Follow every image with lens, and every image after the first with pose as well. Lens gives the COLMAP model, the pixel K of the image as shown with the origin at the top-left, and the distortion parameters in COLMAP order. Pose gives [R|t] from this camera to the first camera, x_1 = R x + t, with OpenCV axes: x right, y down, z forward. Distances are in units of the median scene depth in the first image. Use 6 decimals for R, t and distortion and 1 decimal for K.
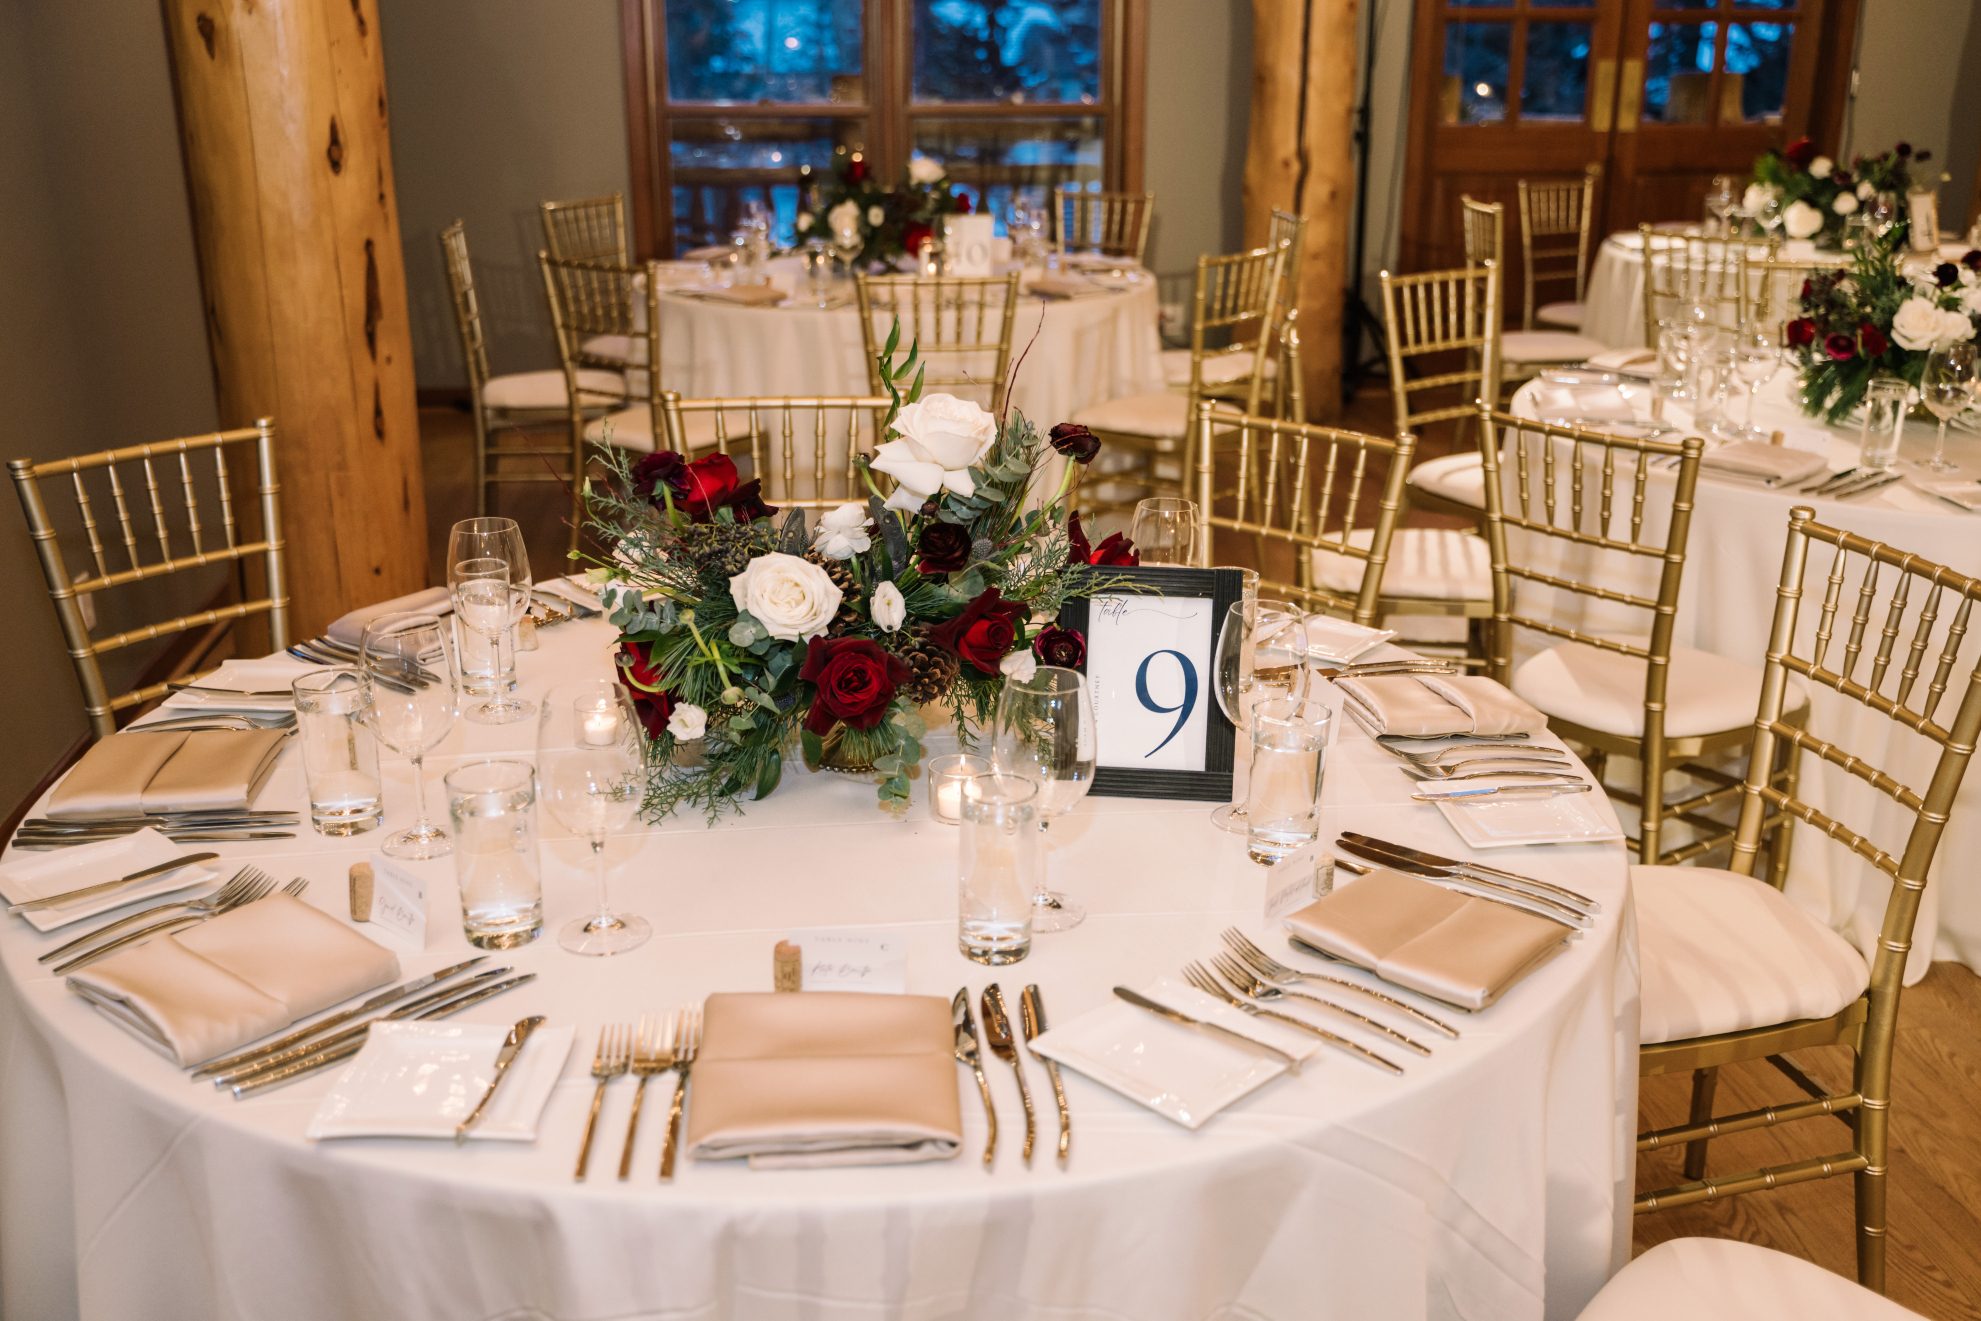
lens RADIAL K [[1906.0, 0, 990.5], [0, 1906.0, 660.5], [0, 0, 1]] dist [0.004242, -0.012943]
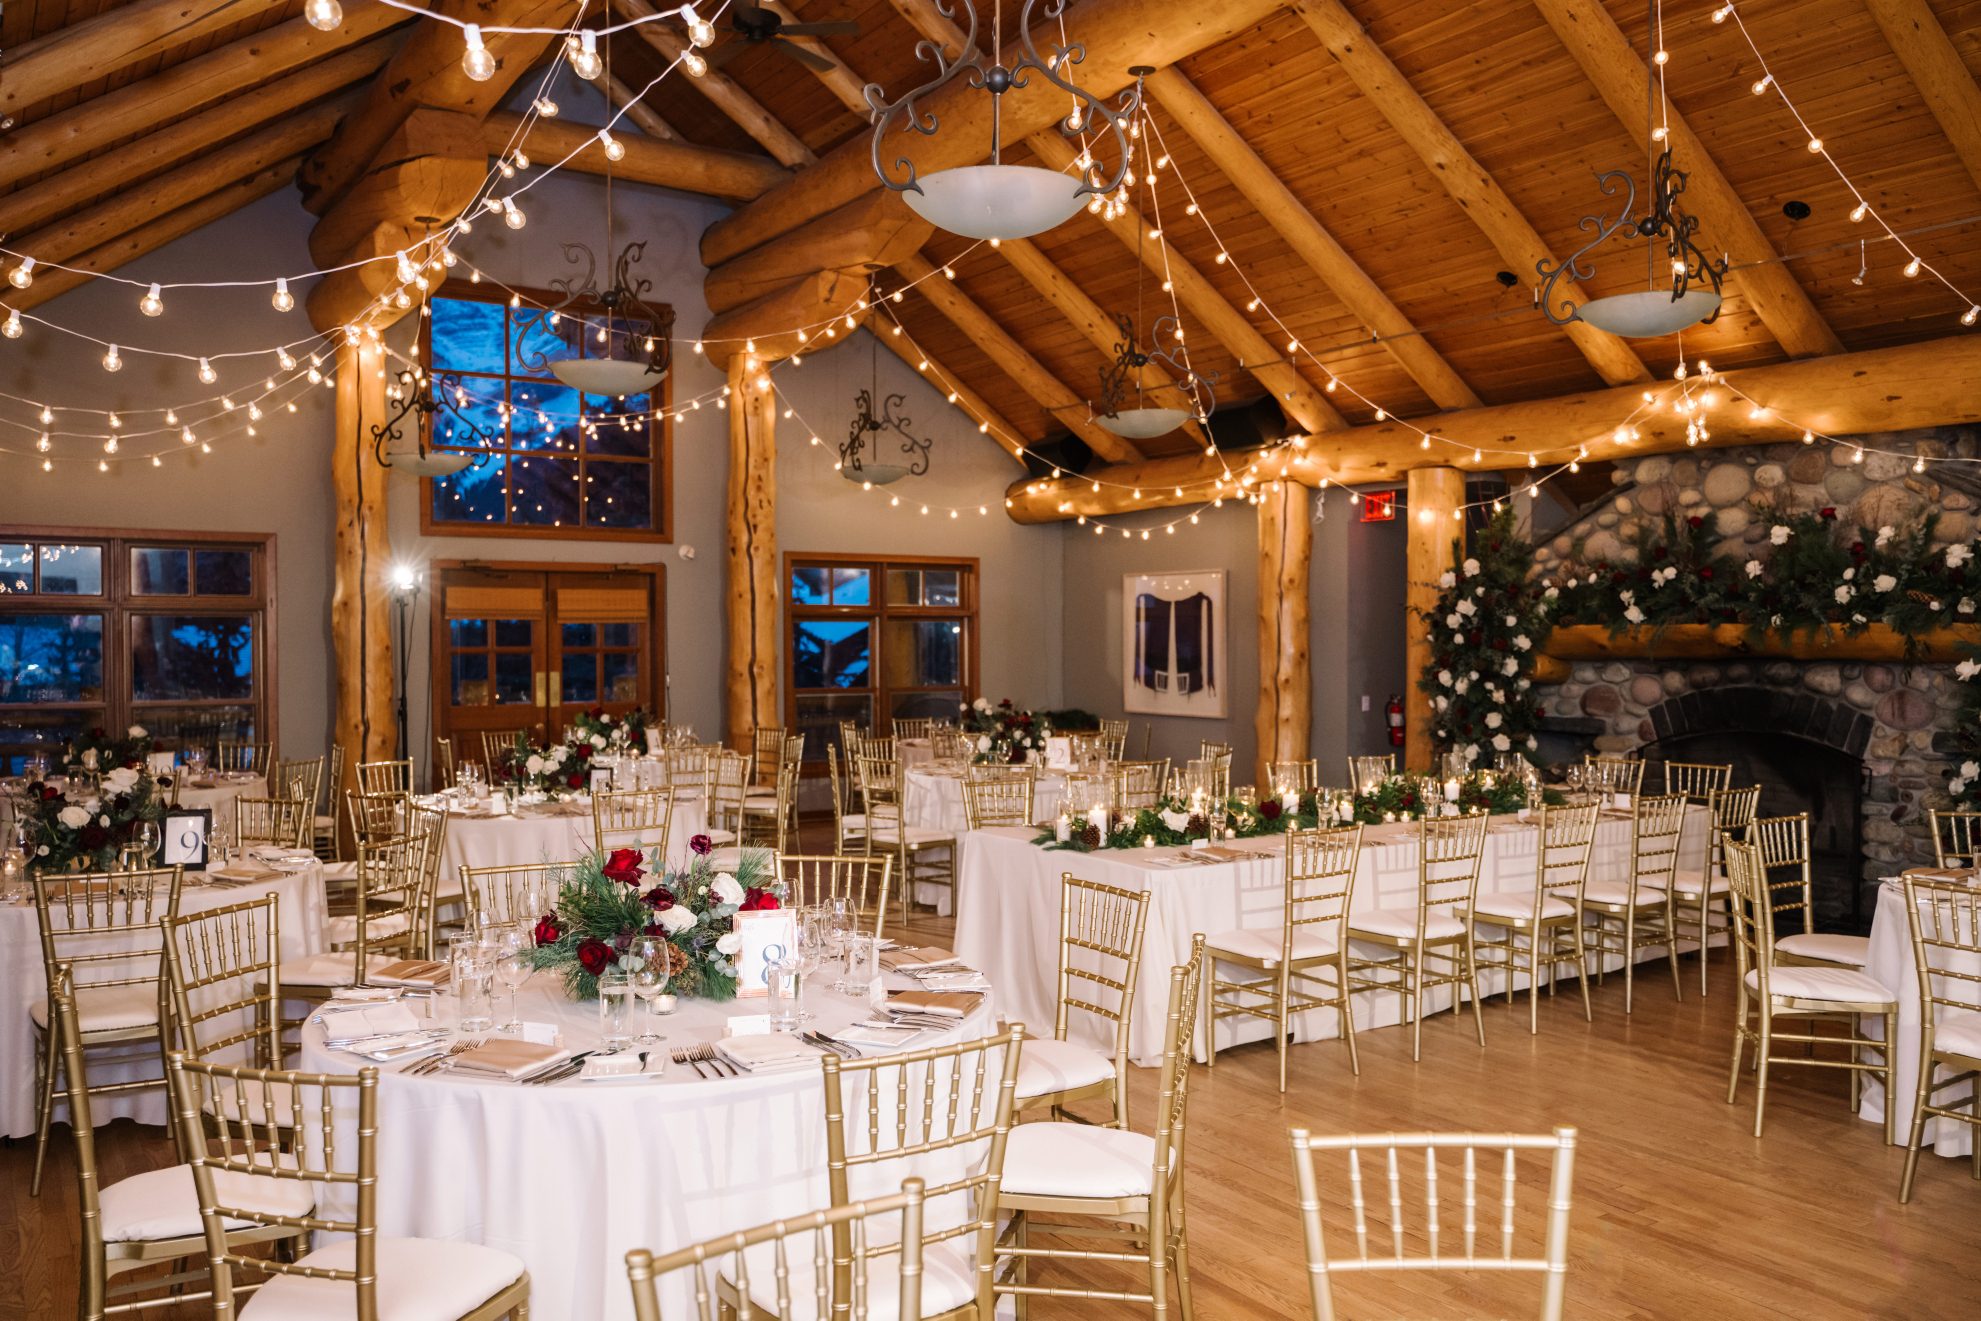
lens RADIAL K [[1524.8, 0, 983.7], [0, 1524.8, 651.6], [0, 0, 1]] dist [-0.007915, -0.002025]
pose [[0.896054, -0.010932, 0.443811, 0.053942], [0.148039, 0.949835, -0.275494, 0.230793], [-0.418536, 0.312559, 0.852722, -0.748439]]
